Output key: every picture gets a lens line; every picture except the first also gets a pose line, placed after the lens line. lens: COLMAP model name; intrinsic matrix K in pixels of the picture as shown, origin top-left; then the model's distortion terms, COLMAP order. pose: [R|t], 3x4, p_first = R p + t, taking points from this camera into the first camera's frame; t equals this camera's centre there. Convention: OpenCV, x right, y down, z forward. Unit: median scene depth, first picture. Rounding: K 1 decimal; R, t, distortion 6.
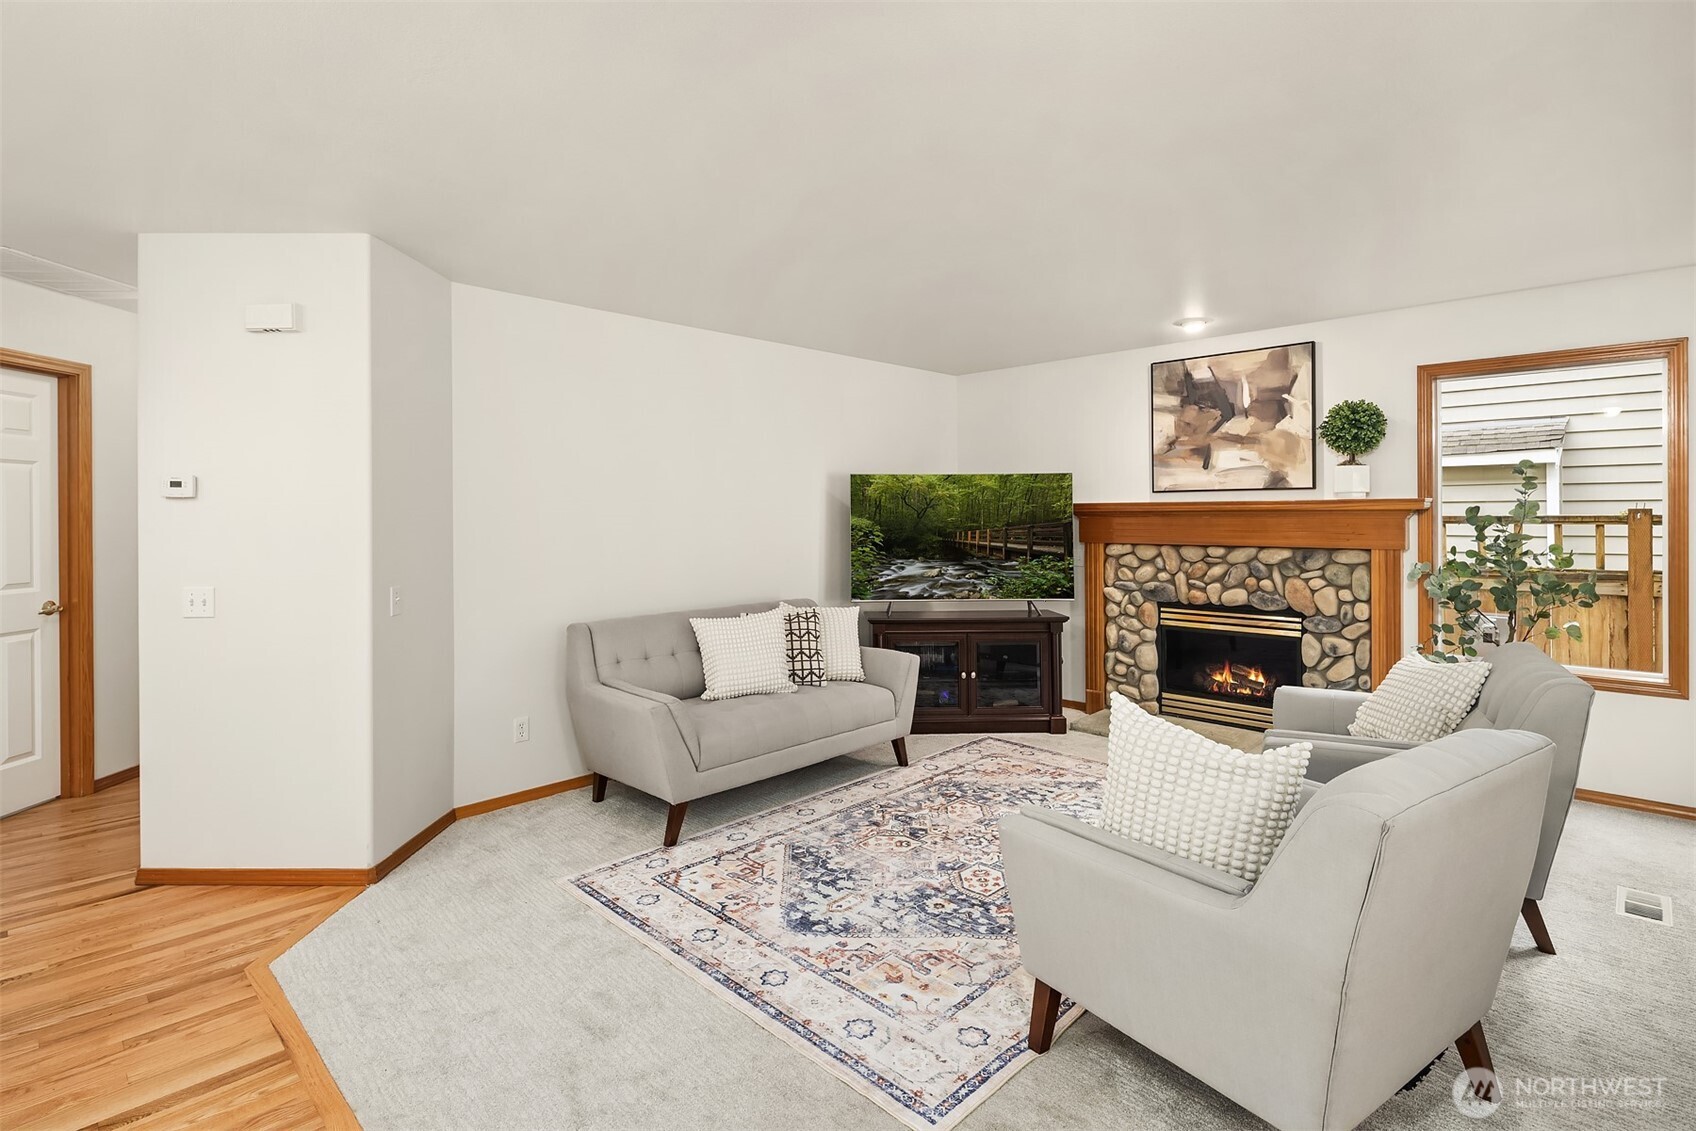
lens RADIAL K [[822.2, 0, 866.3], [0, 822.2, 508.2], [0, 0, 1]] dist [0.001528, -0.003514]
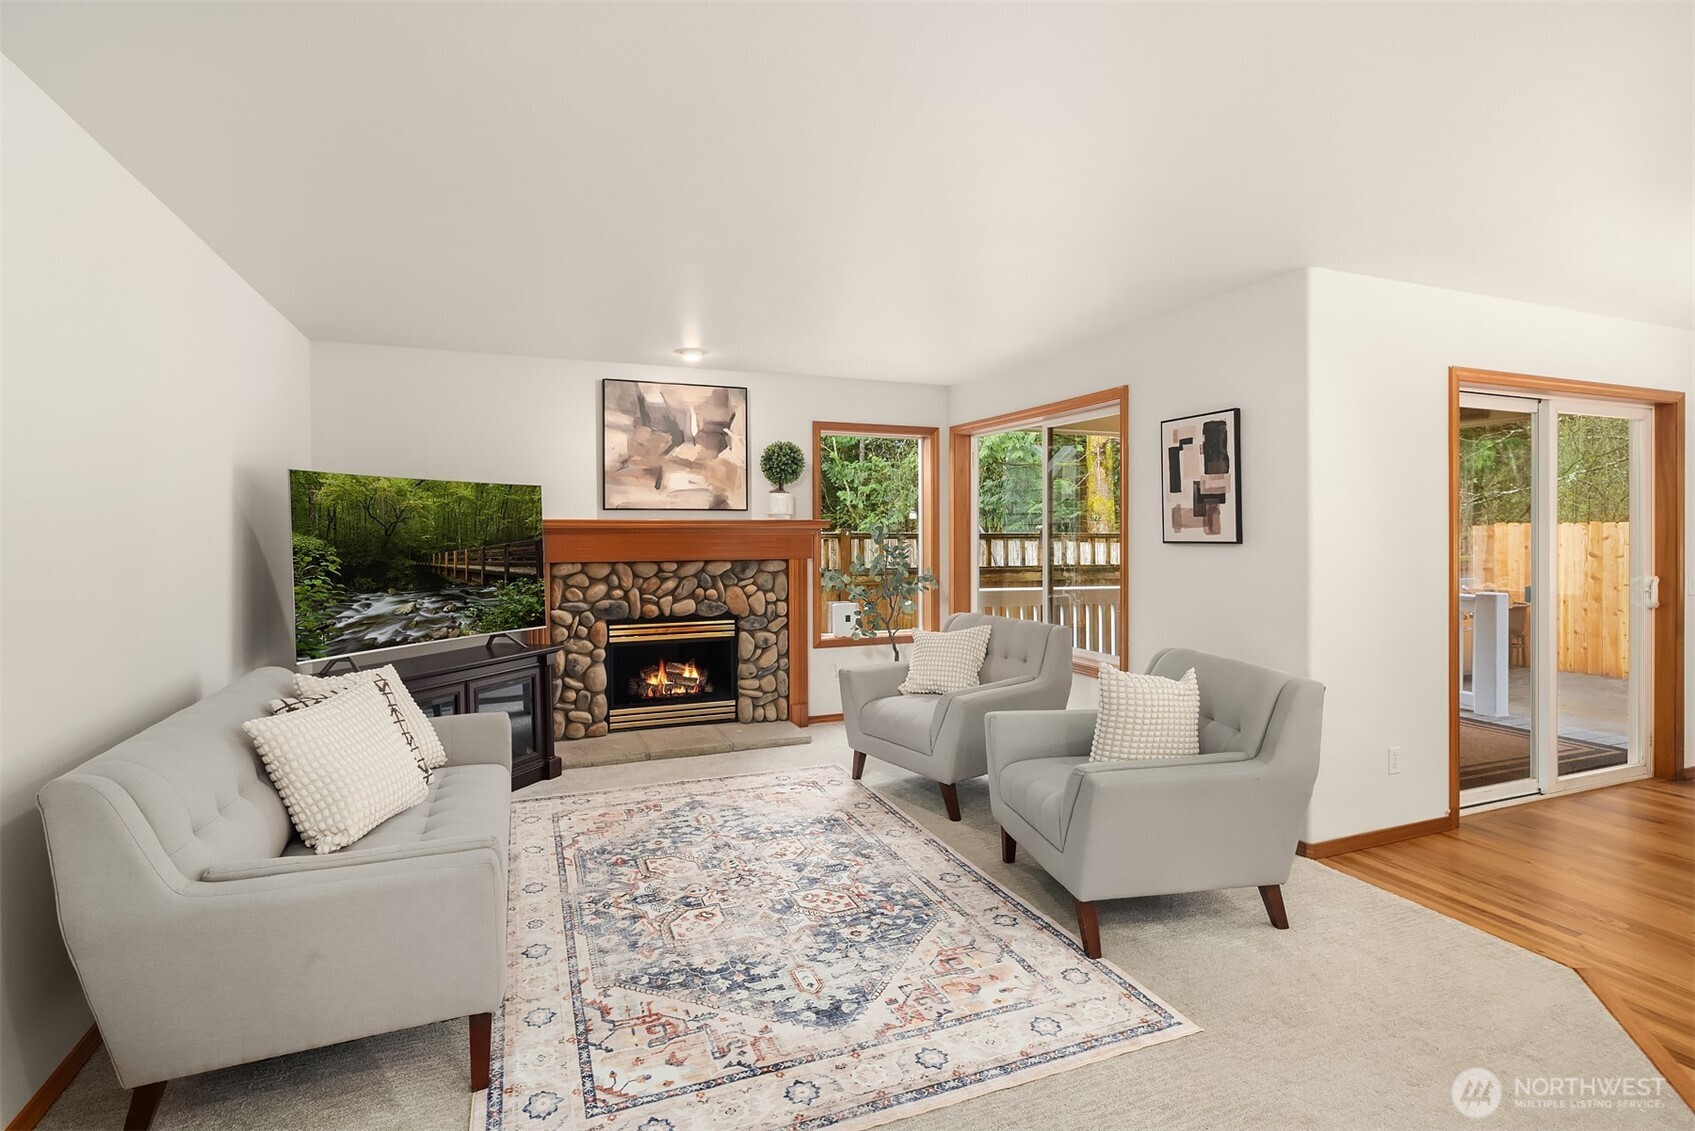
lens RADIAL K [[821.7, 0, 850.1], [0, 821.7, 518.8], [0, 0, 1]] dist [0.001528, -0.003514]
pose [[0.403833, 0.018163, 0.914653, -0.615299], [-0.007644, 0.999835, -0.016479, 0.008548], [-0.914801, -0.000337, 0.403905, 0.468281]]
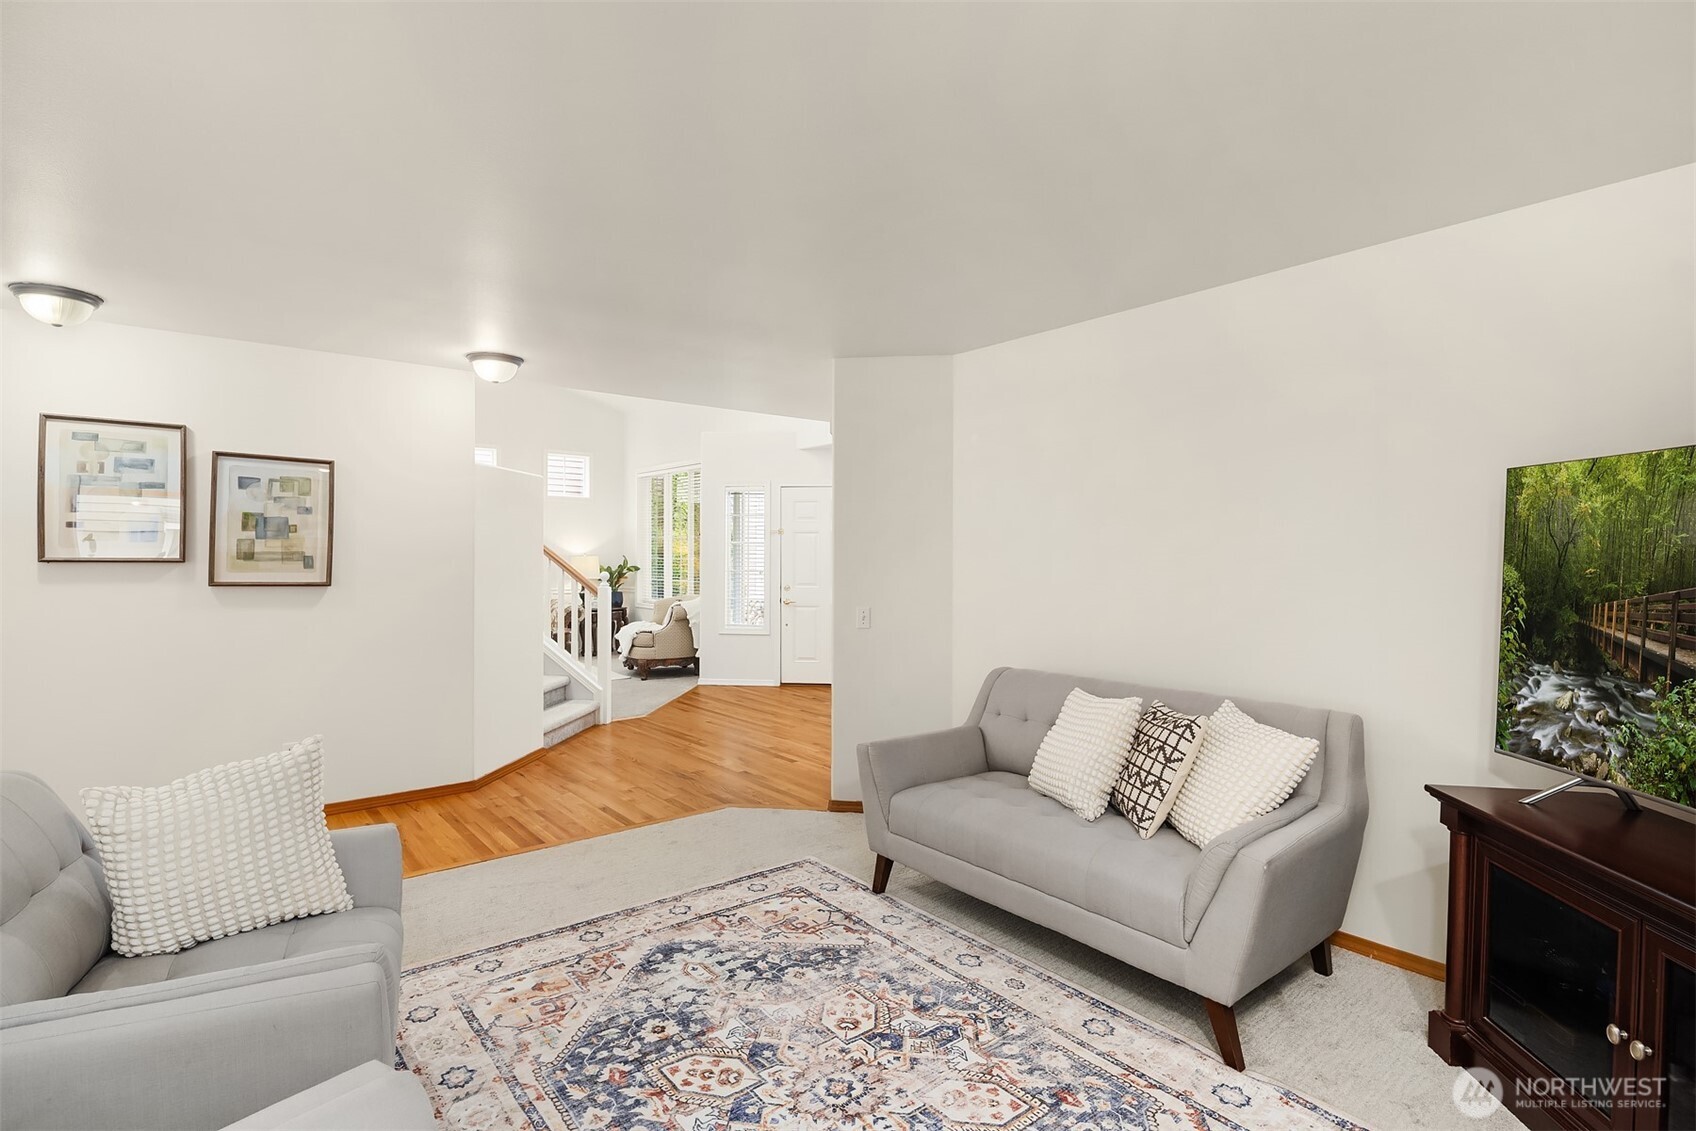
lens RADIAL K [[822.2, 0, 832.4], [0, 822.2, 561.3], [0, 0, 1]] dist [0.001528, -0.003514]
pose [[-0.139839, 0.008906, -0.990134, 0.666010], [0.006416, 0.999947, 0.008089, 0.006883], [0.990153, -0.005222, -0.139889, 0.981664]]
